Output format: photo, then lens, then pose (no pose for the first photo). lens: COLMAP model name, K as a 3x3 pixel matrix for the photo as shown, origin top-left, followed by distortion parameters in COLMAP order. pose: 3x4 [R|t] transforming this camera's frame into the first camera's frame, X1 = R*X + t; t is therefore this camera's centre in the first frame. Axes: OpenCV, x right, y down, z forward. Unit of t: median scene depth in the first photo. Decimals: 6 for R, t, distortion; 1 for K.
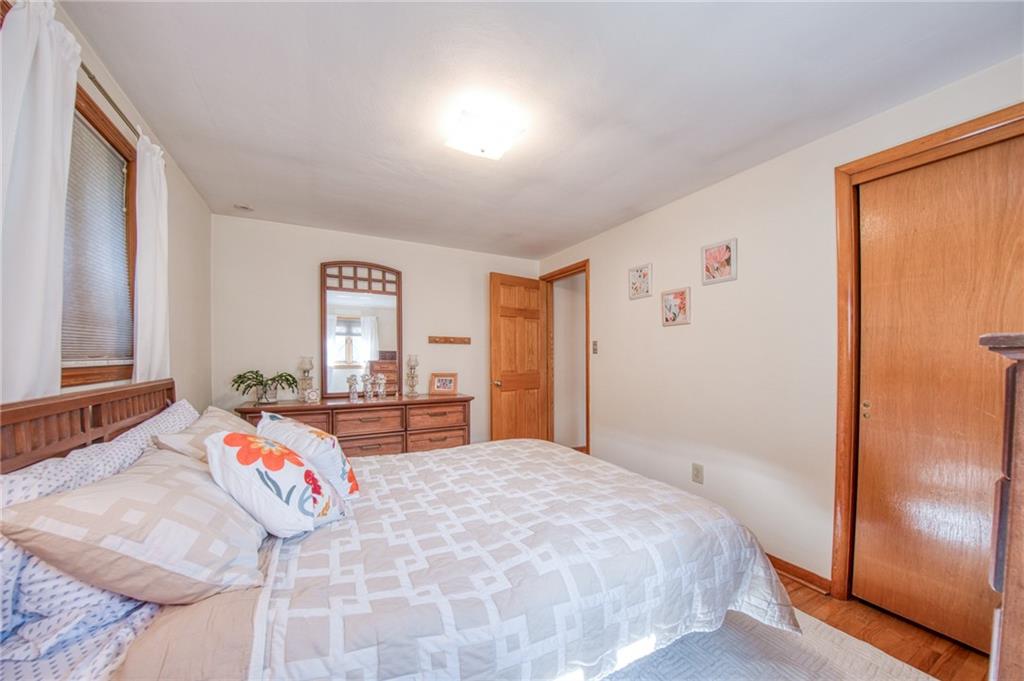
lens RADIAL K [[356.5, 0, 500.6], [0, 356.5, 362.9], [0, 0, 1]] dist [-0.044833, -0.000097]
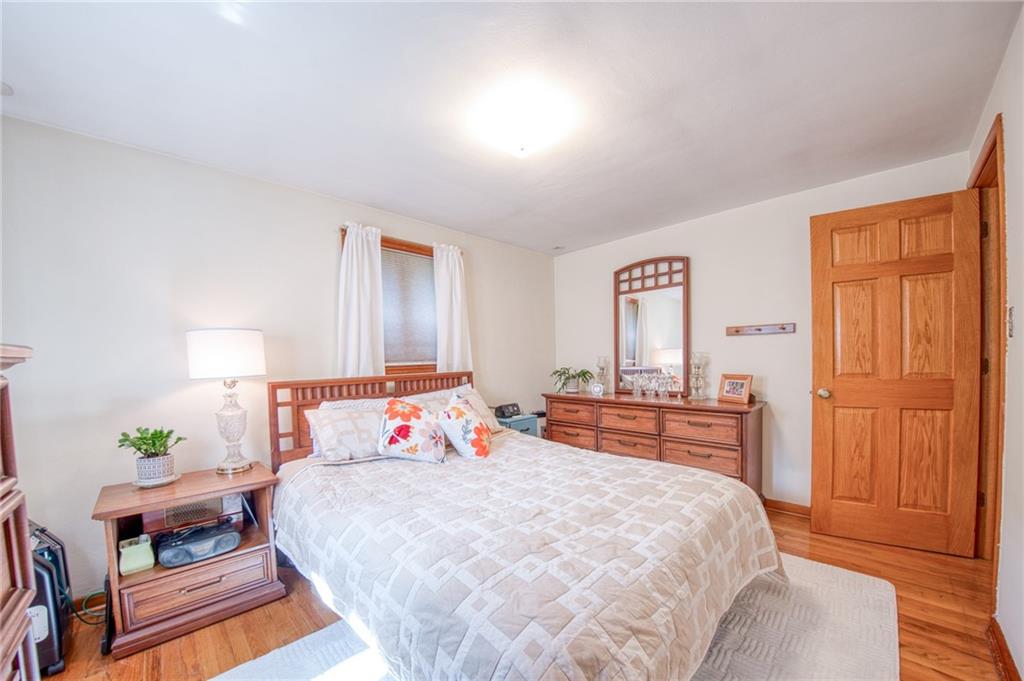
lens RADIAL K [[356.5, 0, 500.6], [0, 356.5, 362.9], [0, 0, 1]] dist [-0.044833, -0.000097]
pose [[0.261126, 0.004885, -0.965292, 0.463548], [0.010740, 0.999911, 0.007966, -0.007066], [0.965245, -0.012447, 0.261051, 0.338063]]
